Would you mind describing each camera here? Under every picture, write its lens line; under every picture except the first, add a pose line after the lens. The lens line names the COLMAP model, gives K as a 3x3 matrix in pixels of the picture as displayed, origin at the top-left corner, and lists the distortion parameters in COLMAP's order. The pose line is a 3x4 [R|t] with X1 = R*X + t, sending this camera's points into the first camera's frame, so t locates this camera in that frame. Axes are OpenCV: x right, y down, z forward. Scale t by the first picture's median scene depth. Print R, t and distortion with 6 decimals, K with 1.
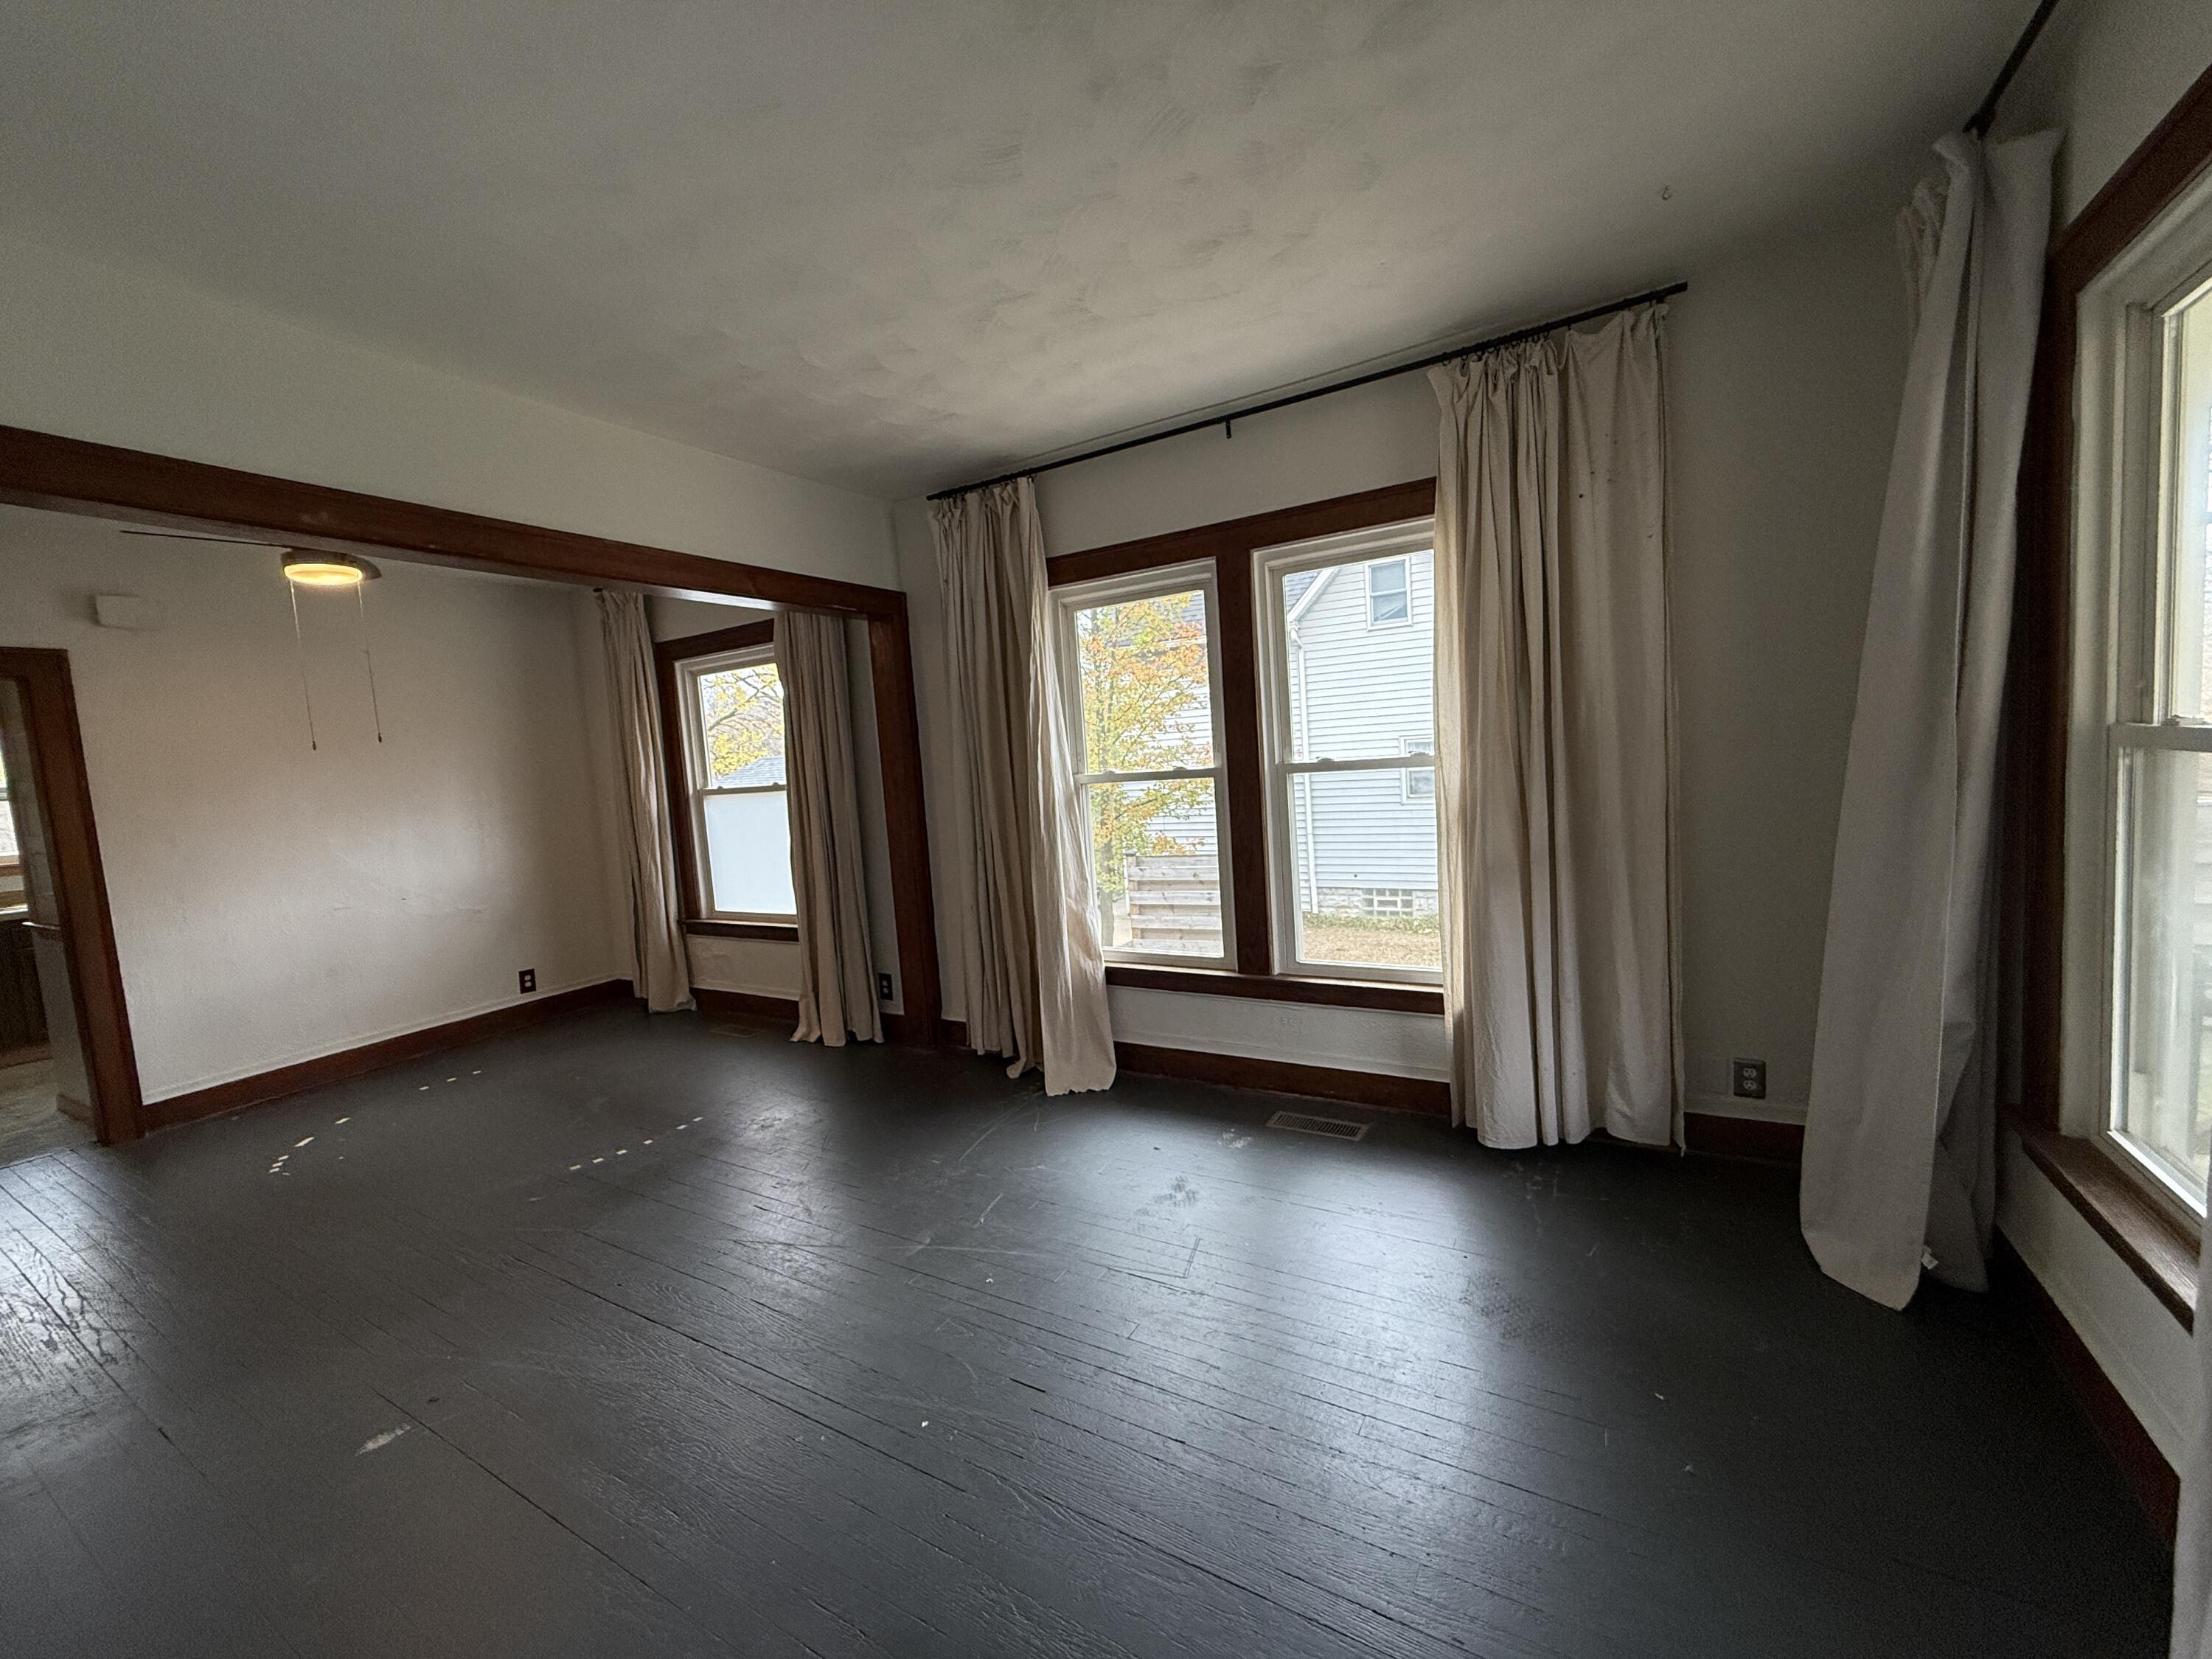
lens RADIAL K [[879.0, 0, 1096.6], [0, 879.0, 837.2], [0, 0, 1]] dist [0.000321, -0.000135]
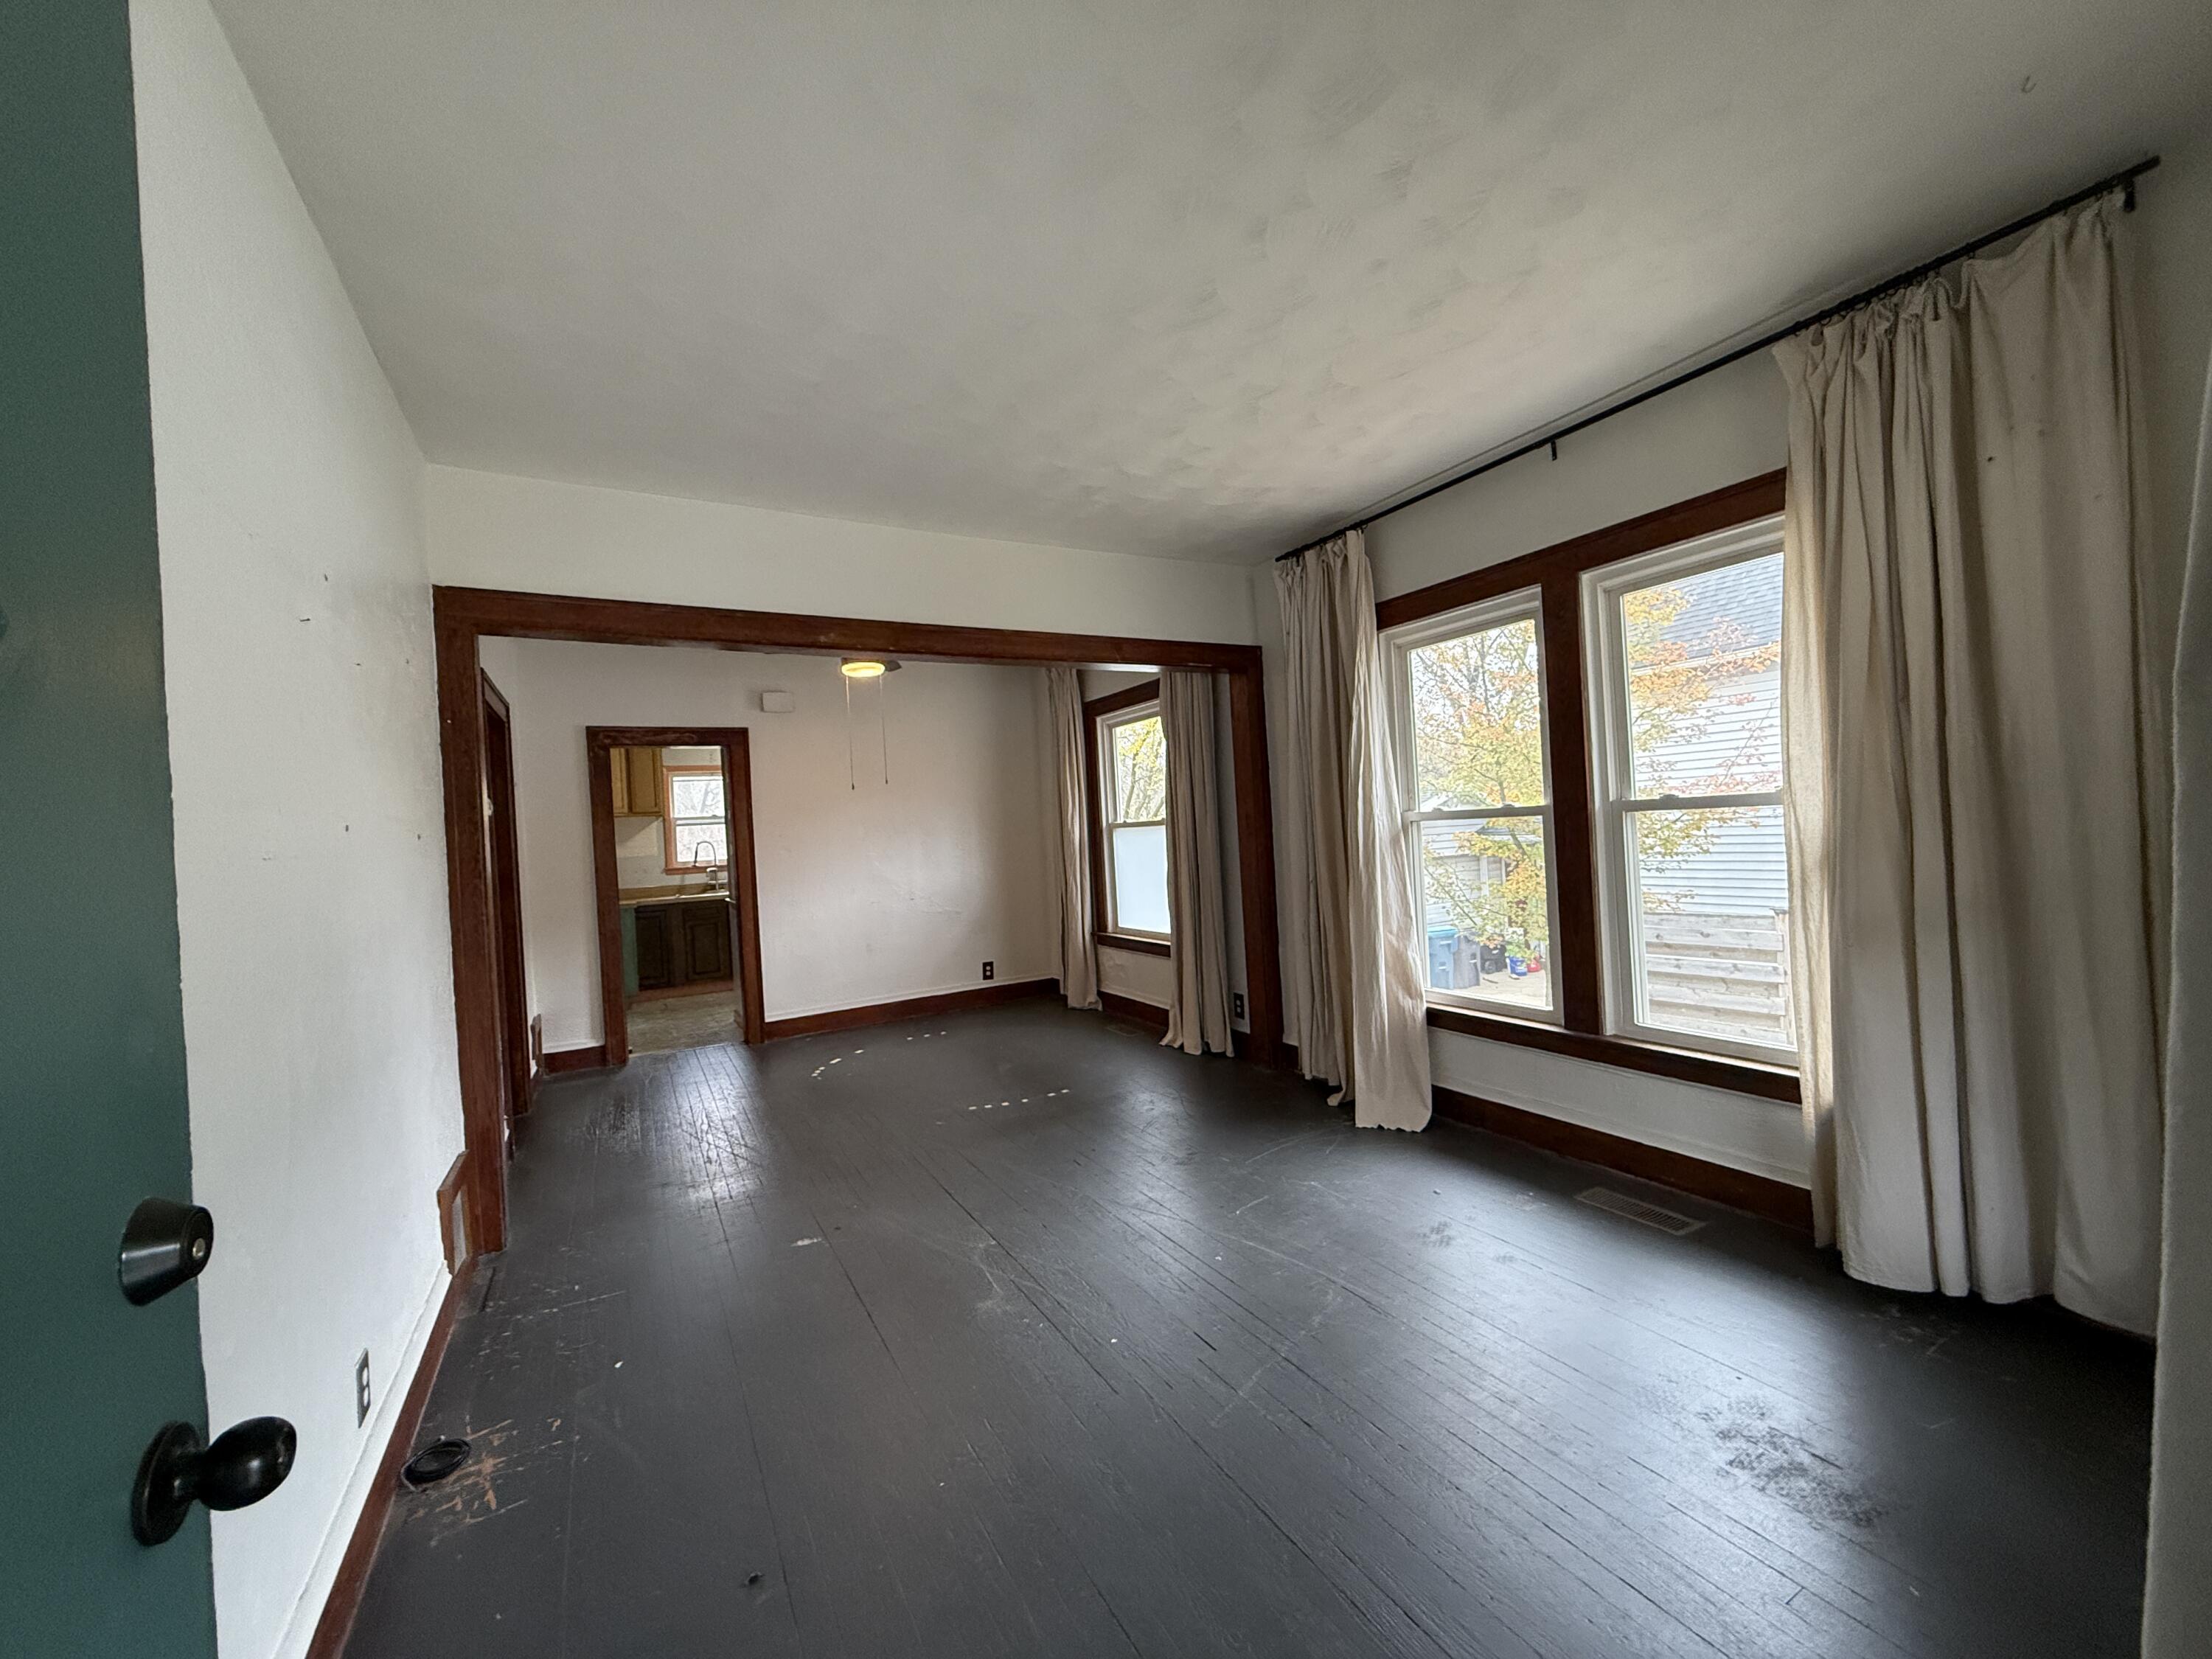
lens RADIAL K [[879.0, 0, 1098.5], [0, 879.0, 840.4], [0, 0, 1]] dist [0.000321, -0.000135]
pose [[0.862170, 0.025820, -0.505961, 0.202713], [-0.049021, 0.998266, -0.032590, 0.012354], [0.504242, 0.052901, 0.861941, -0.046185]]
